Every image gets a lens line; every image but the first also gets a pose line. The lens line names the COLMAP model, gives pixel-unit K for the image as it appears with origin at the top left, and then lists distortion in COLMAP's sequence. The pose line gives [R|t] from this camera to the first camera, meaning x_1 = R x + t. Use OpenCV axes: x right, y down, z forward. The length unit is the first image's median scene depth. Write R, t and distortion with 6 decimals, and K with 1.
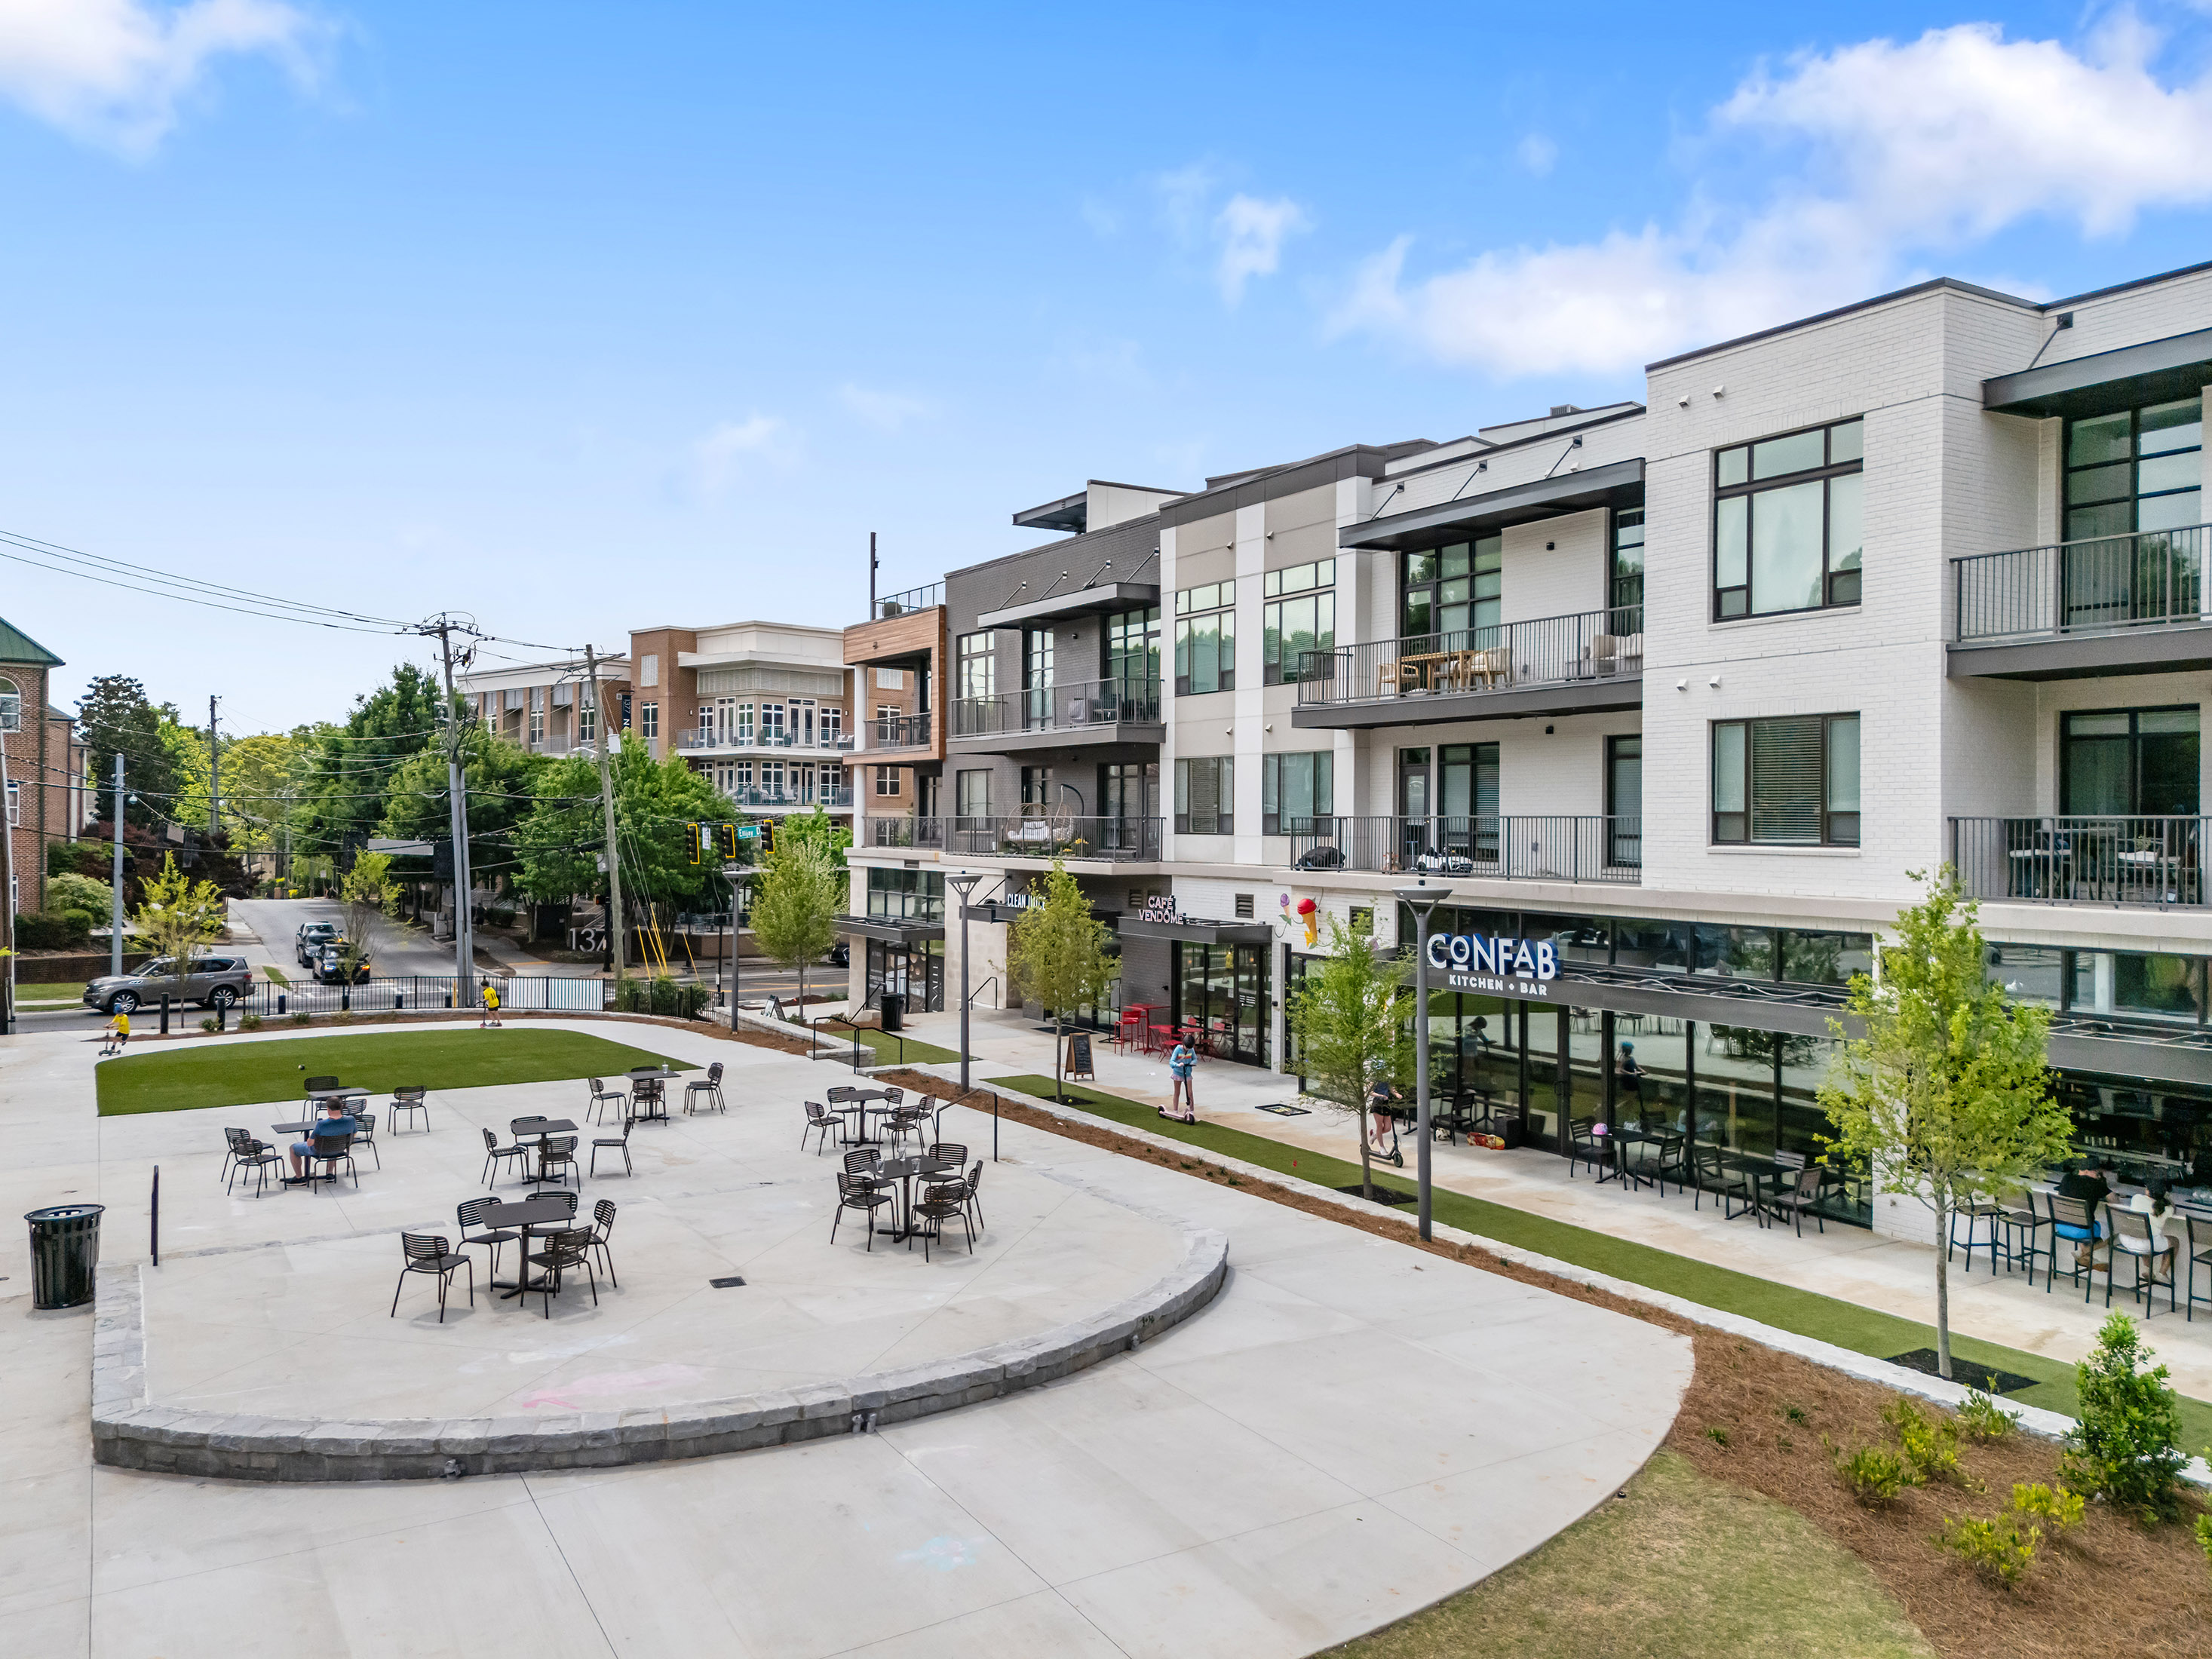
lens RADIAL K [[1631.5, 0, 1106.0], [0, 1631.5, 829.5], [0, 0, 1]] dist [0.093269, -0.068974]
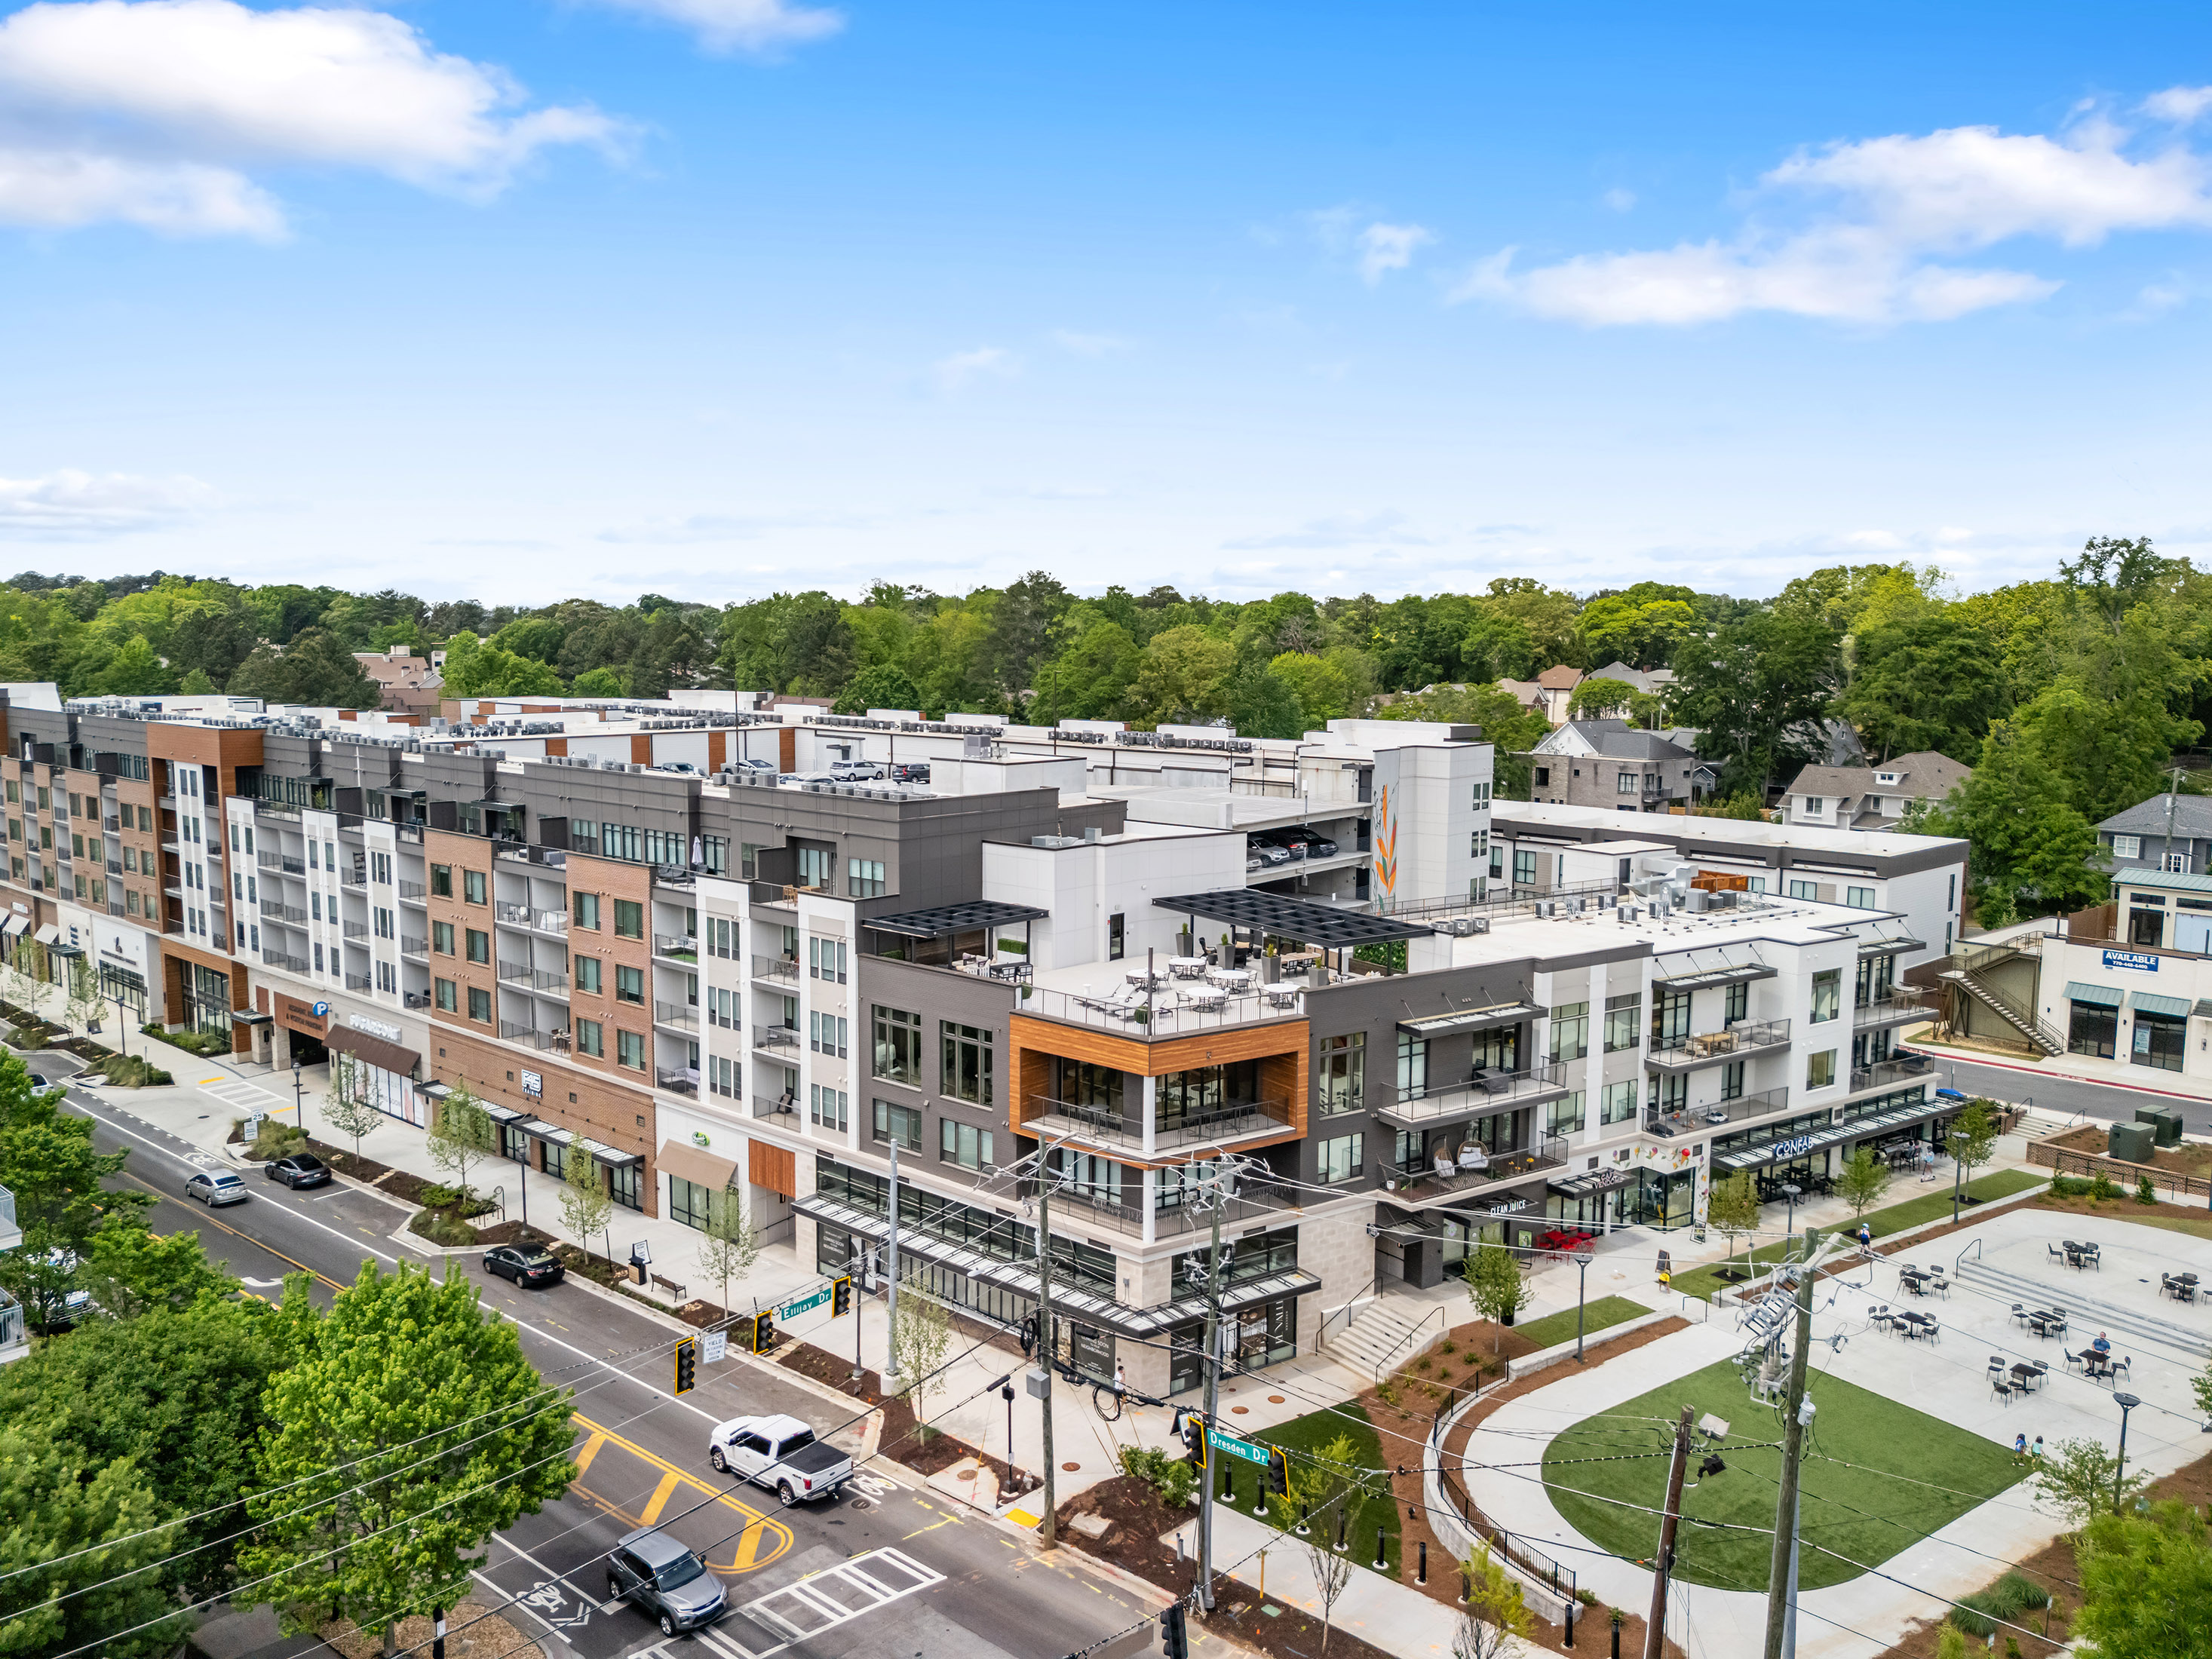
lens RADIAL K [[1631.5, 0, 1106.0], [0, 1631.5, 829.5], [0, 0, 1]] dist [0.093269, -0.068974]
pose [[-0.051486, -0.122046, 0.991188, -1.856535], [-0.001219, 0.992511, 0.122146, -0.610887], [-0.998673, 0.005080, -0.051249, 1.721843]]
